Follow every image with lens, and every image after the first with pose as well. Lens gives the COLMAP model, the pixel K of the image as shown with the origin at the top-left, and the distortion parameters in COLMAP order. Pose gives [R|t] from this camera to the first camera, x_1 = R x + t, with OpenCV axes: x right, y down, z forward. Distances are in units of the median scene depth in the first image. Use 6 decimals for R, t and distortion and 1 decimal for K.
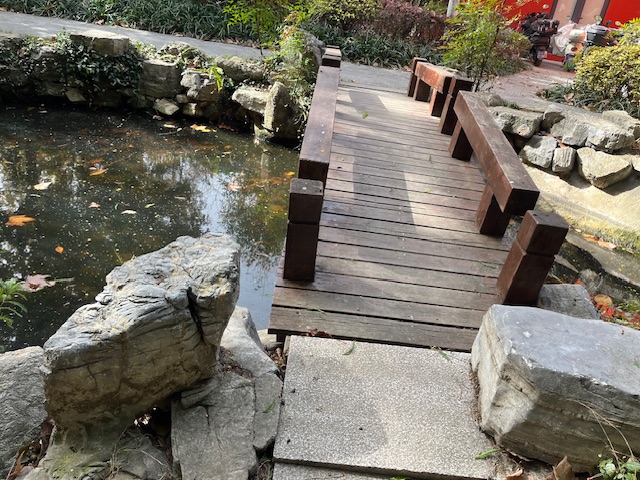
lens RADIAL K [[483.9, 0, 322.2], [0, 483.9, 238.4], [0, 0, 1]] dist [0.044089, -0.060058]
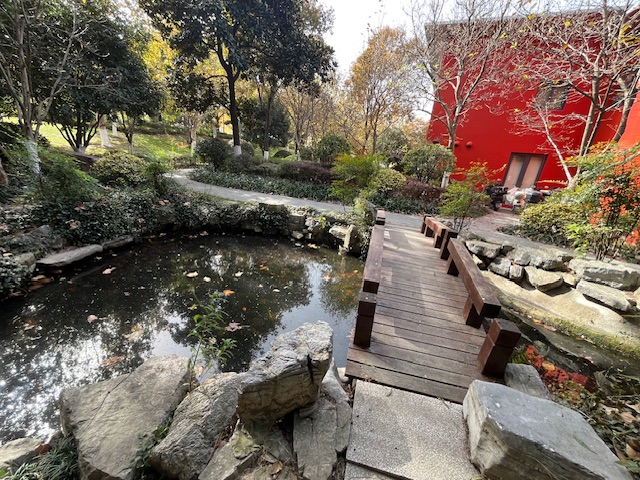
lens RADIAL K [[257.0, 0, 319.1], [0, 257.0, 239.9], [0, 0, 1]] dist [-0.002922, 0.000320]
pose [[0.978730, 0.030326, -0.202898, -0.016610], [-0.071203, 0.977748, -0.197331, -0.086724], [0.192398, 0.207580, 0.959111, -0.061098]]
